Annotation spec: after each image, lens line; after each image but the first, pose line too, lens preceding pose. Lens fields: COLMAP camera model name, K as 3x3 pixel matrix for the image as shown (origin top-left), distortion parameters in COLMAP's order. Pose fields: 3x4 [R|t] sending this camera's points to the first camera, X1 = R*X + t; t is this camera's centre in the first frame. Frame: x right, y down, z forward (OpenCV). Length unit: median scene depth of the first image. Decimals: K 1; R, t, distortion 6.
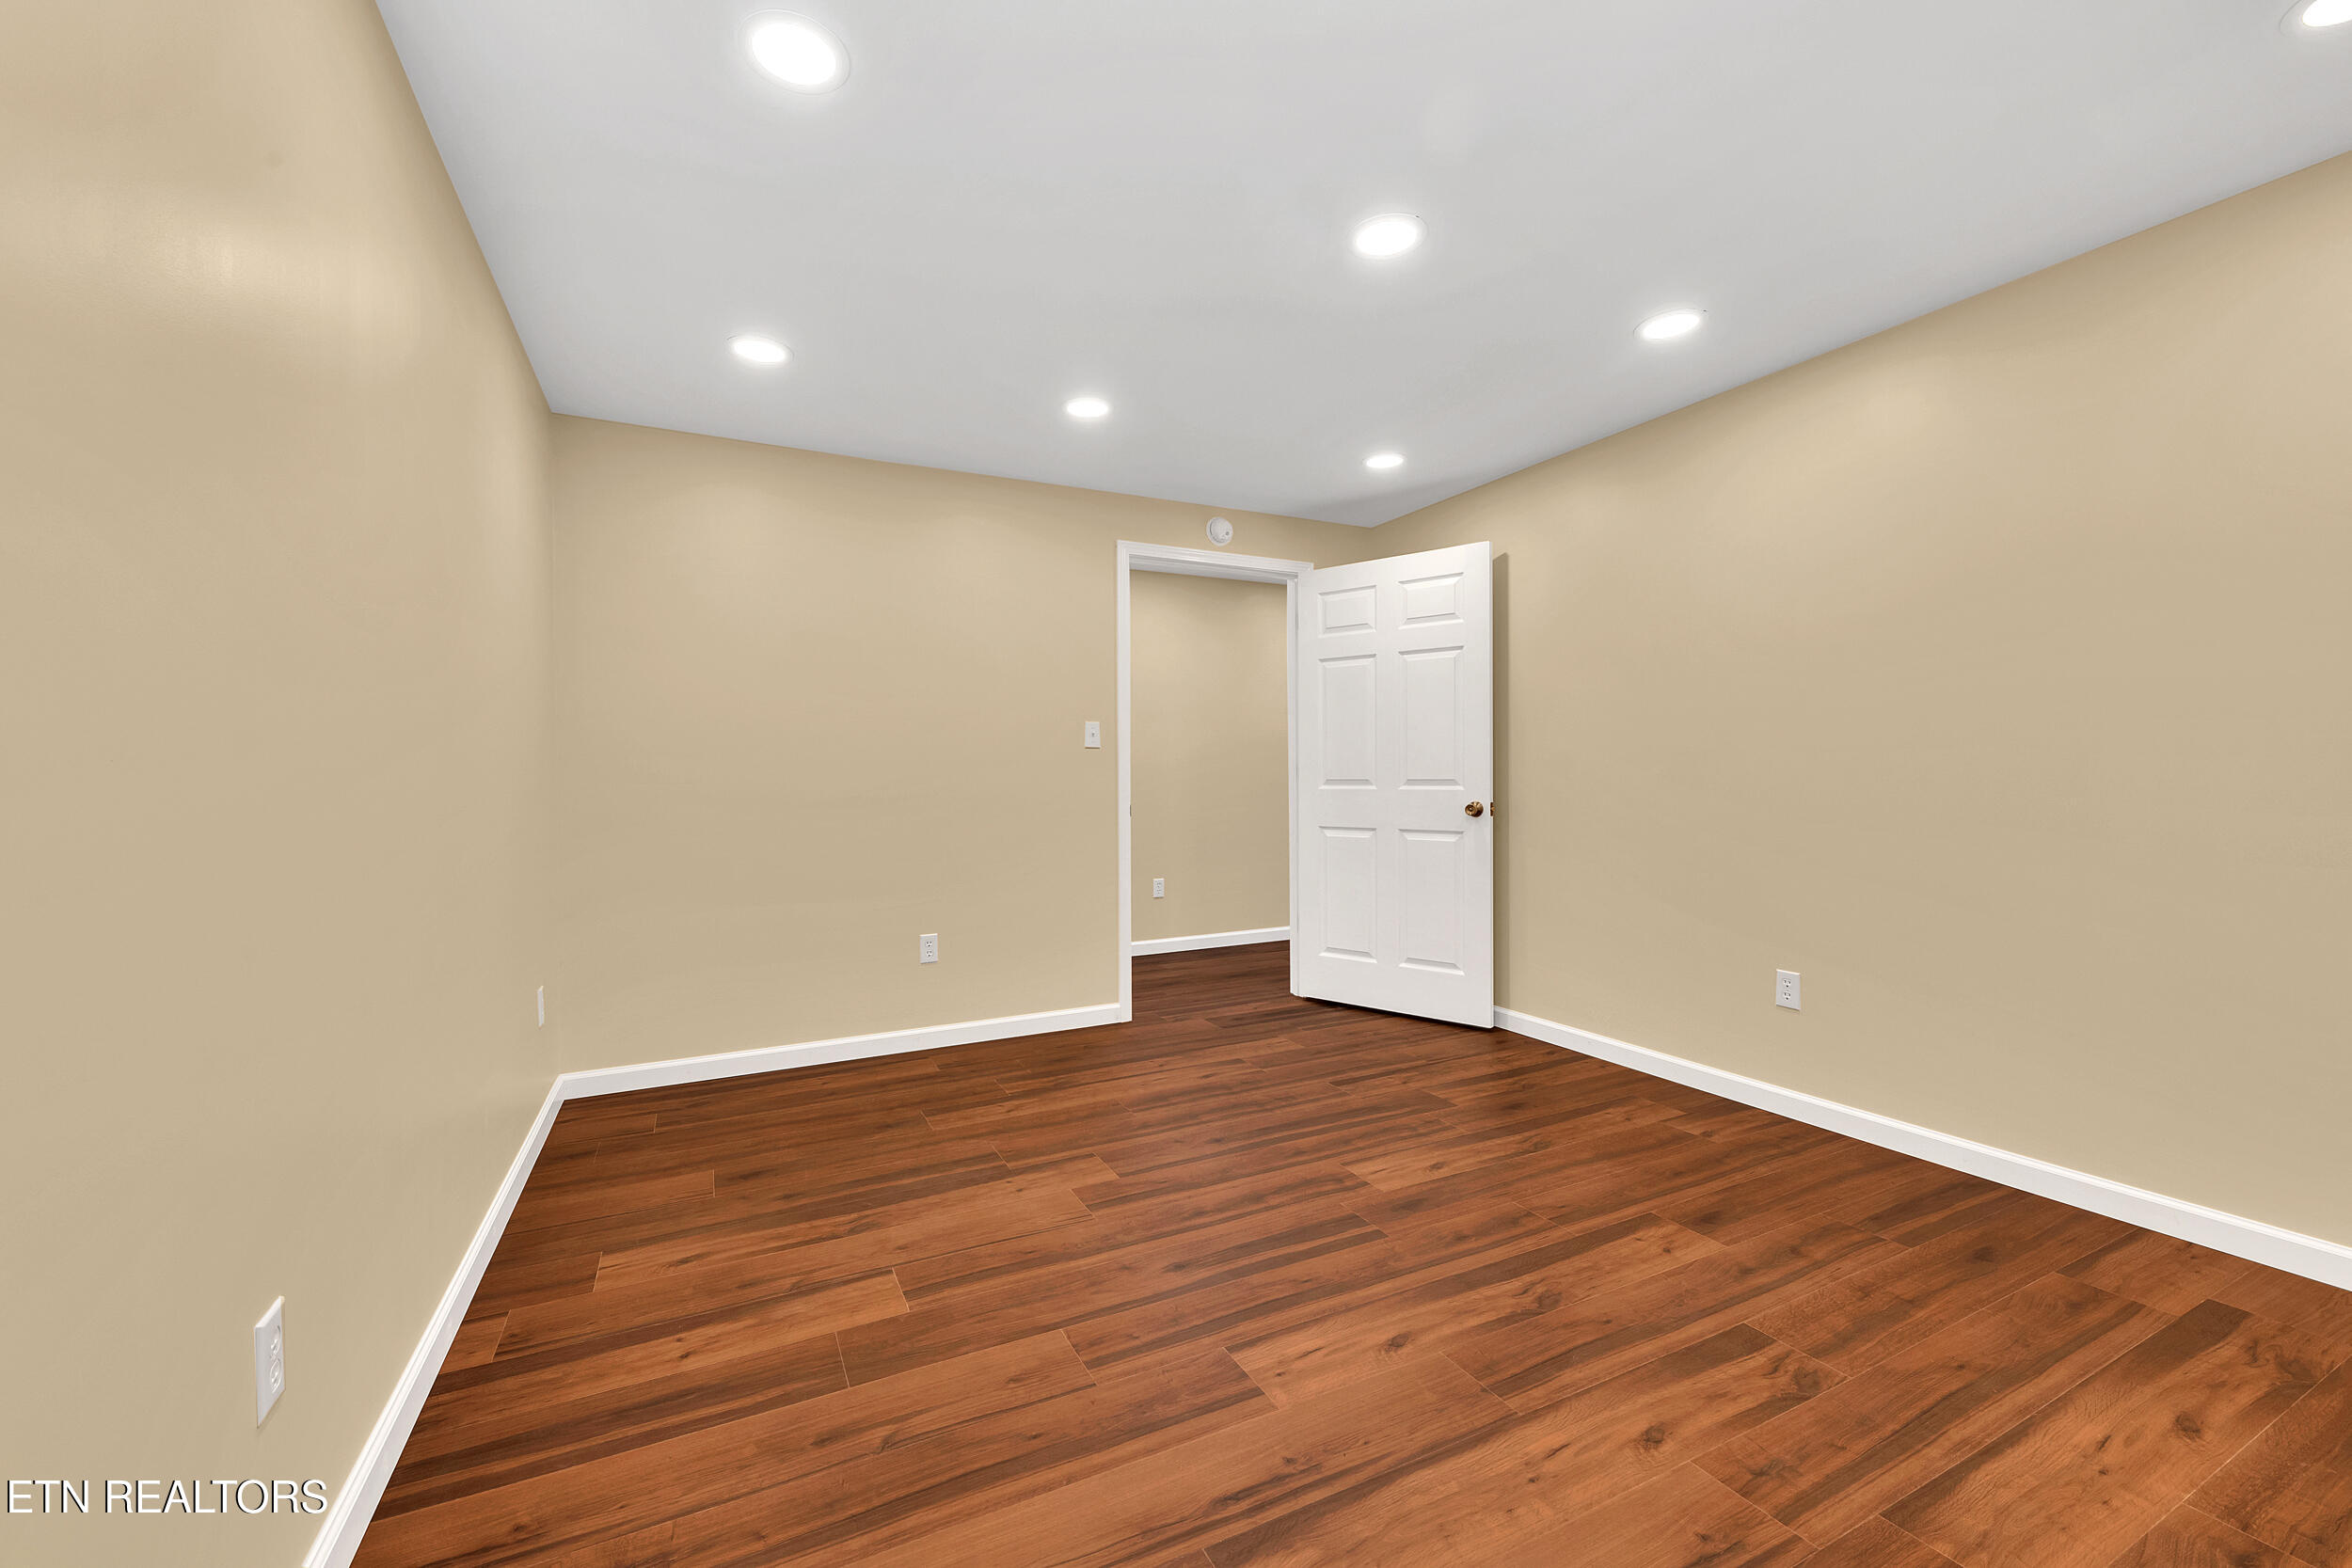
lens RADIAL K [[888.8, 0, 1151.4], [0, 888.8, 779.5], [0, 0, 1]] dist [0.020509, -0.008707]
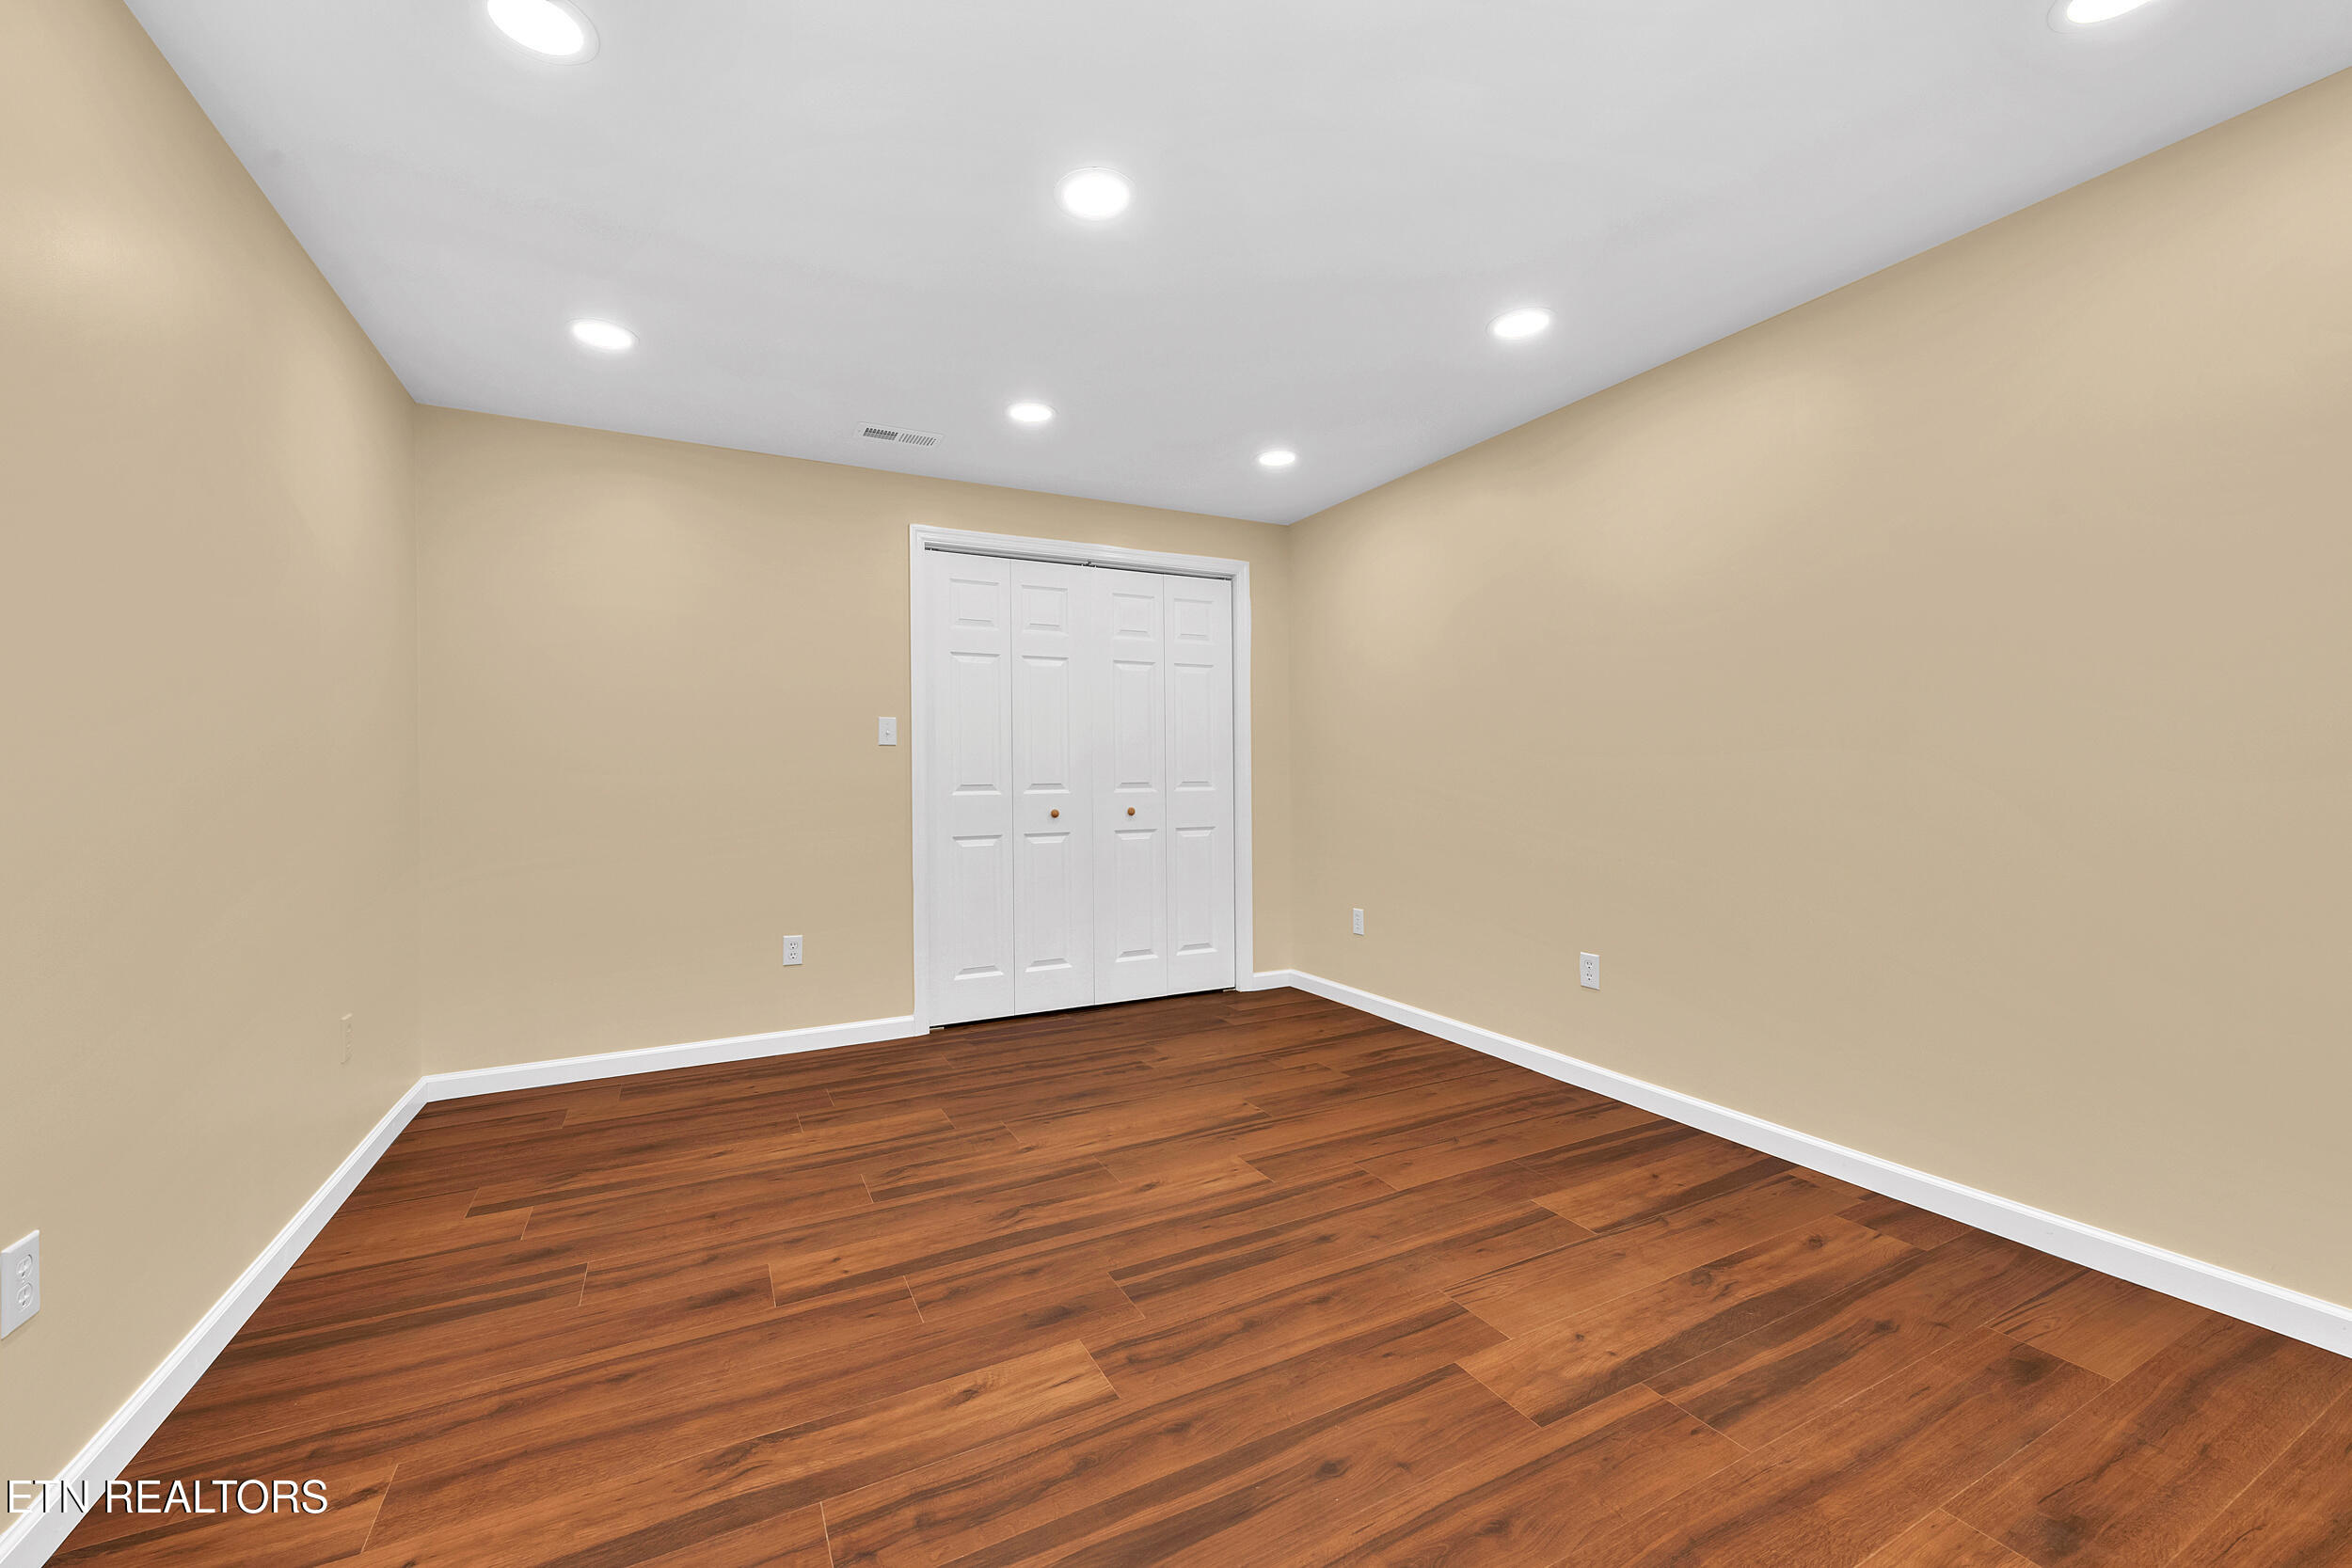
lens RADIAL K [[1010.3, 0, 1188.0], [0, 1010.3, 775.0], [0, 0, 1]] dist [0.031041, -0.015001]
pose [[-0.998037, 0.017041, -0.060264, 0.257027], [0.017239, 0.999848, -0.002759, 0.004358], [0.060207, -0.003792, -0.998179, 2.212250]]
